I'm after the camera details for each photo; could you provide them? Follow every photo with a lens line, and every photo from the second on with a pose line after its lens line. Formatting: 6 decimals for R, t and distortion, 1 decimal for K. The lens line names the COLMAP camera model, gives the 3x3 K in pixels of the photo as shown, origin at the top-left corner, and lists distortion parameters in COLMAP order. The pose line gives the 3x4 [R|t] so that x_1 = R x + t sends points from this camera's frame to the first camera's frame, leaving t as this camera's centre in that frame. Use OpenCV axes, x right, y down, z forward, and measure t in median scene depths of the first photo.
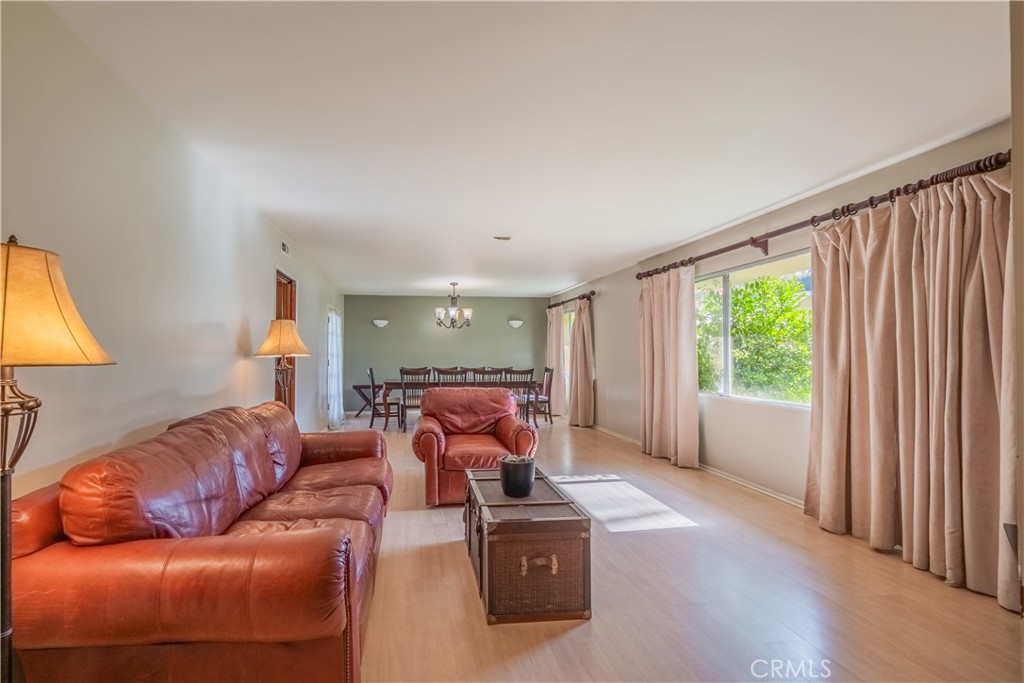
lens RADIAL K [[498.0, 0, 510.4], [0, 498.0, 334.6], [0, 0, 1]] dist [-0.000807, -0.000132]
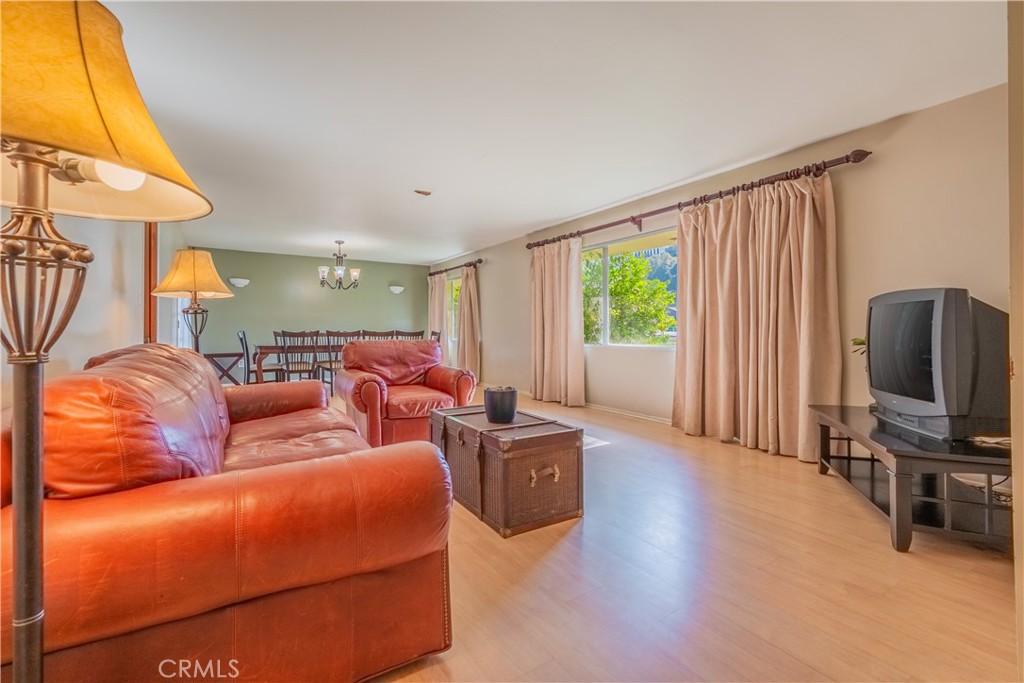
lens RADIAL K [[462.9, 0, 515.9], [0, 462.9, 339.6], [0, 0, 1]] dist [-0.000530, -0.000635]
pose [[0.888255, -0.004448, 0.459329, -0.342426], [-0.001444, 0.999921, 0.012476, 0.111939], [-0.459348, -0.011745, 0.888179, 0.095951]]
